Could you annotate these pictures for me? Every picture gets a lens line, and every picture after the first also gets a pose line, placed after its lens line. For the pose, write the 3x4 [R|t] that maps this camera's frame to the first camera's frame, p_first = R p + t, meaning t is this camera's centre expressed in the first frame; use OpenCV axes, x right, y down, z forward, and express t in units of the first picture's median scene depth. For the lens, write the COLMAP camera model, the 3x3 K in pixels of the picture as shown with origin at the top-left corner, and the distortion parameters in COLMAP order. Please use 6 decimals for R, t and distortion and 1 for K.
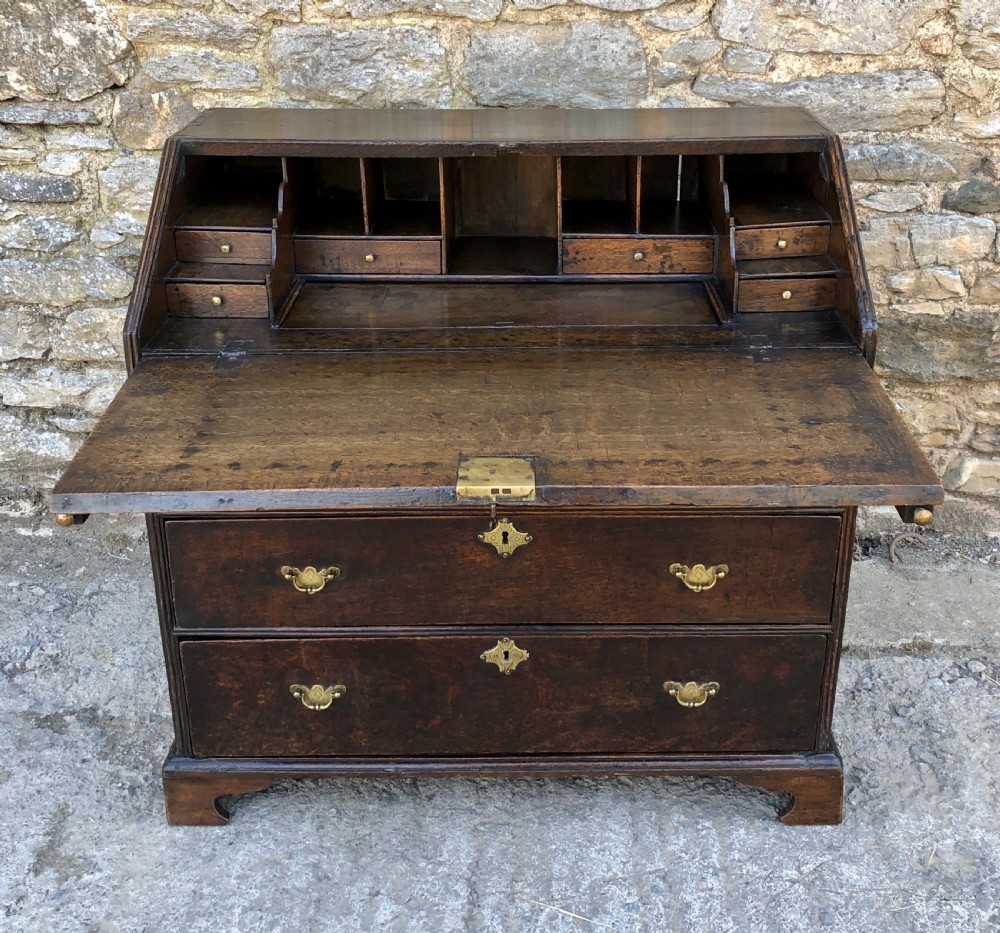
lens RADIAL K [[1186.6, 0, 533.4], [0, 1186.6, 359.6], [0, 0, 1]] dist [0.097646, -0.284618]
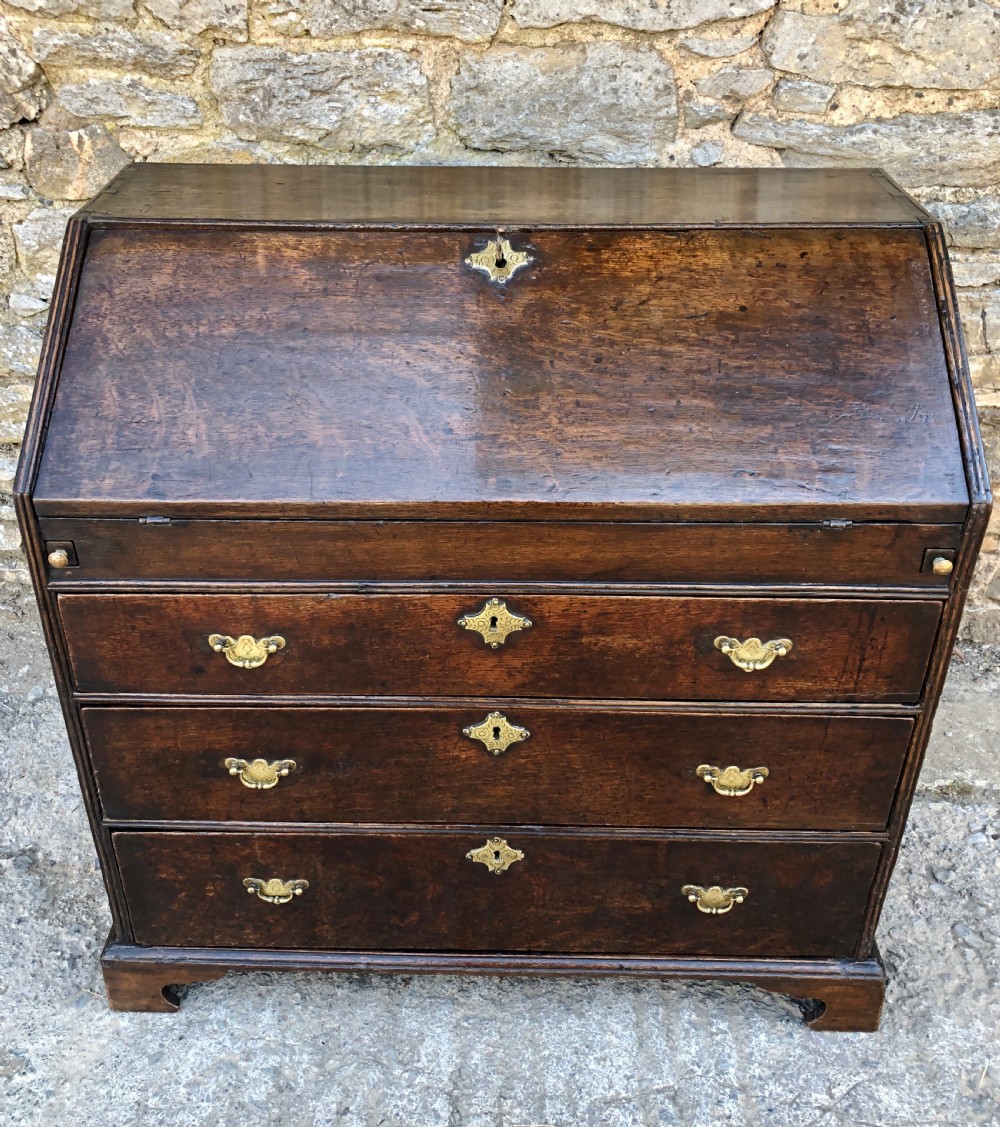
lens RADIAL K [[1148.0, 0, 485.0], [0, 1148.0, 527.4], [0, 0, 1]] dist [-0.004062, 0.044255]
pose [[0.999680, 0.016503, -0.019154, -0.015366], [-0.013074, 0.985862, 0.167051, -0.091714], [0.021640, -0.166747, 0.985762, 0.188119]]
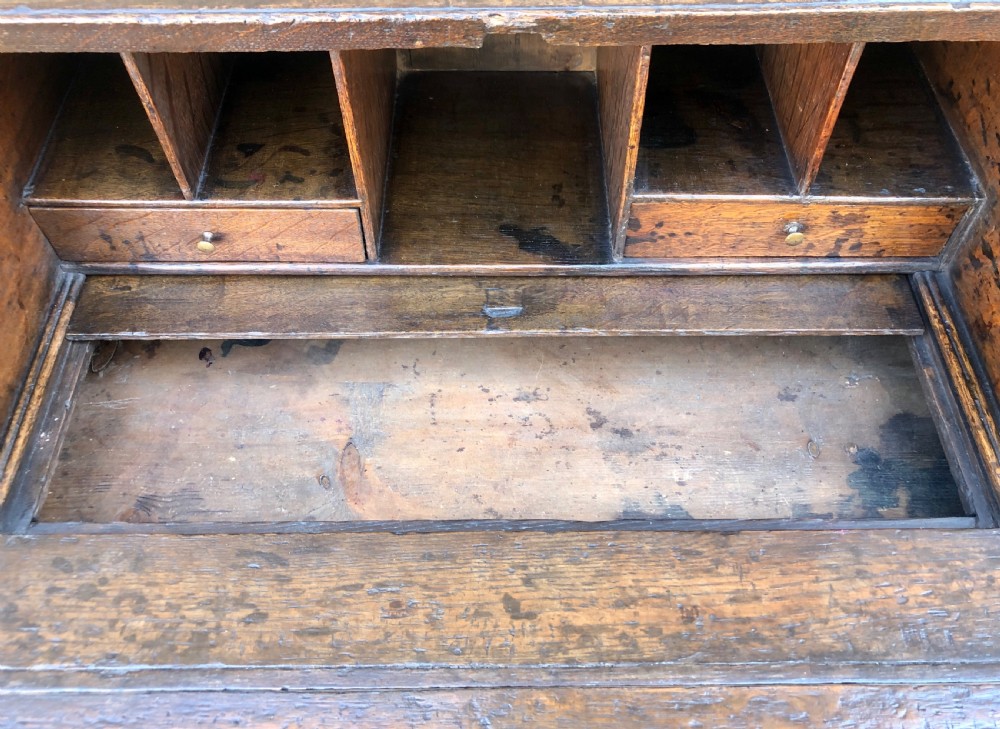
lens RADIAL K [[861.0, 0, 503.0], [0, 861.0, 365.3], [0, 0, 1]] dist [-0.040867, 0.078641]
pose [[0.999991, -0.003943, 0.001661, -0.019963], [0.002372, 0.834088, 0.551626, -0.188301], [-0.003560, -0.551617, 0.834090, 0.577120]]
